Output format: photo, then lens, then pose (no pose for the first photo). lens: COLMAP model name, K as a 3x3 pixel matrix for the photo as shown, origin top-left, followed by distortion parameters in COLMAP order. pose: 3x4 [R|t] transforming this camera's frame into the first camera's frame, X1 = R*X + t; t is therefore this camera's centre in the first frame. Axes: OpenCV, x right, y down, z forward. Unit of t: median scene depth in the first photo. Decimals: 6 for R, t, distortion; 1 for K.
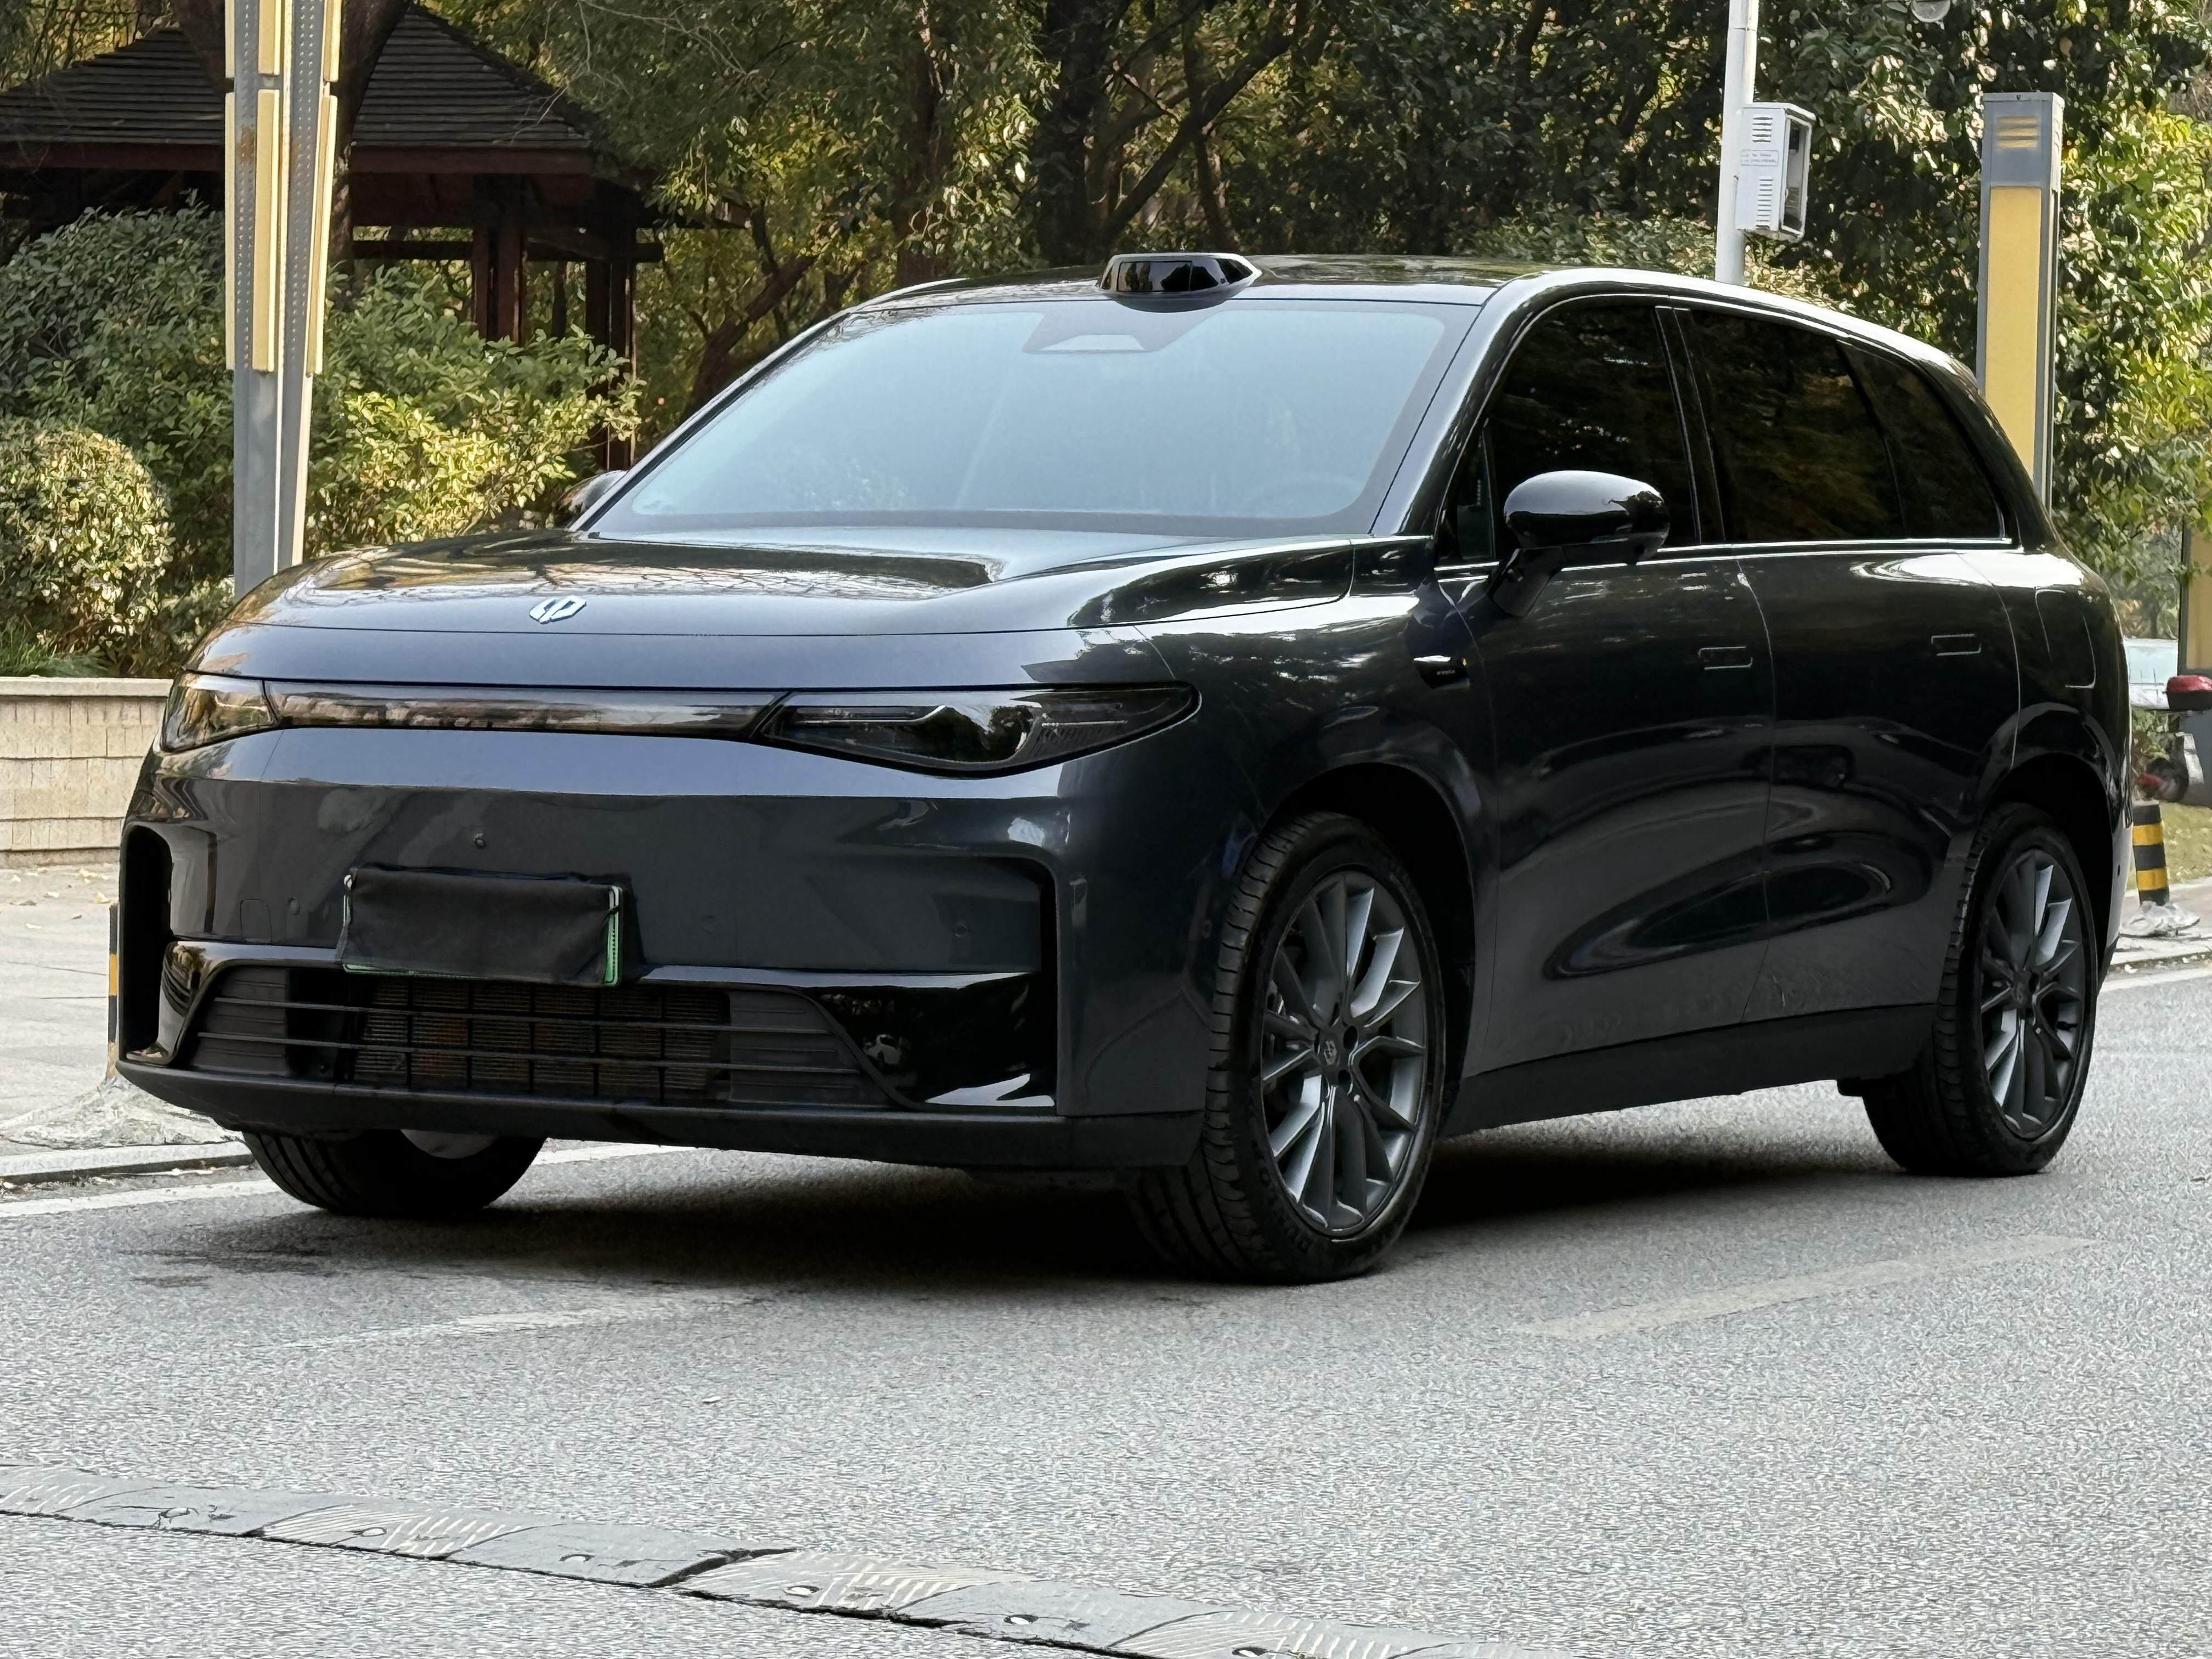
lens RADIAL K [[6374.6, 0, 1106.0], [0, 6374.6, 829.5], [0, 0, 1]] dist [0.092566, 1.544126]
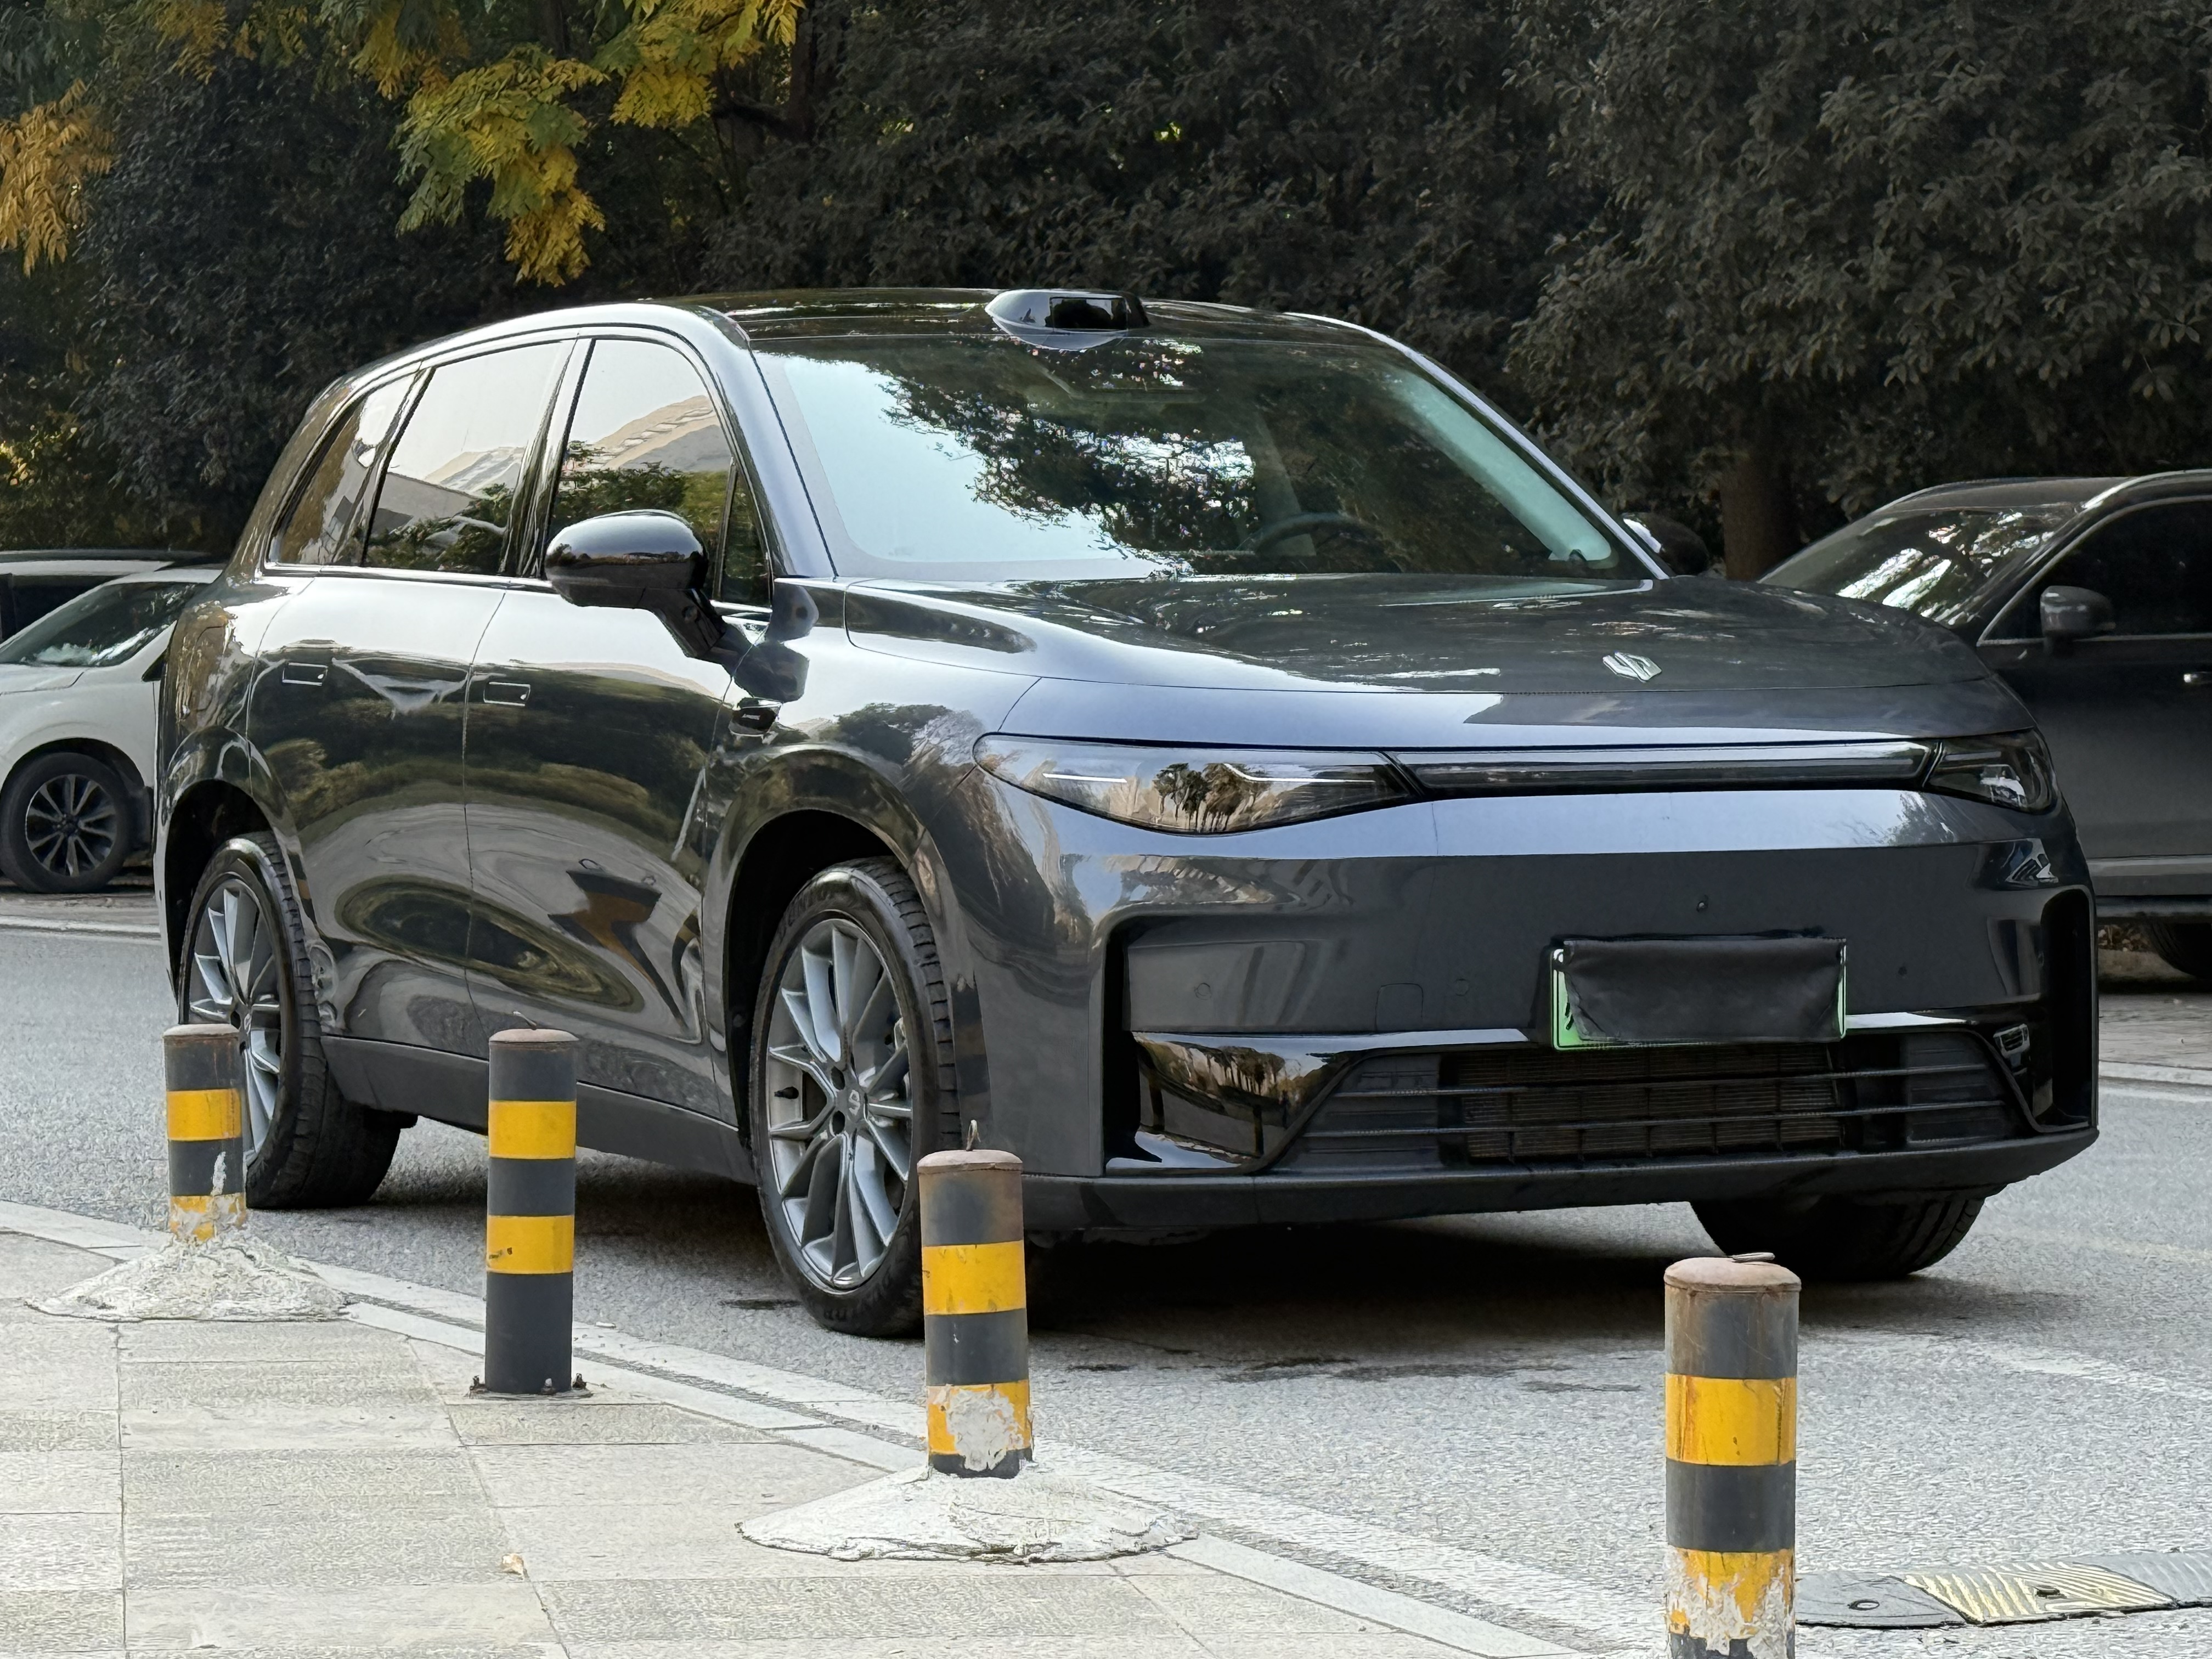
lens RADIAL K [[6374.6, 0, 1106.0], [0, 6374.6, 829.5], [0, 0, 1]] dist [0.092566, 1.544126]
pose [[0.550657, -0.046685, 0.833425, -0.957134], [0.040636, 0.998750, 0.029097, -0.041666], [-0.833742, 0.017845, 0.551866, 0.527379]]
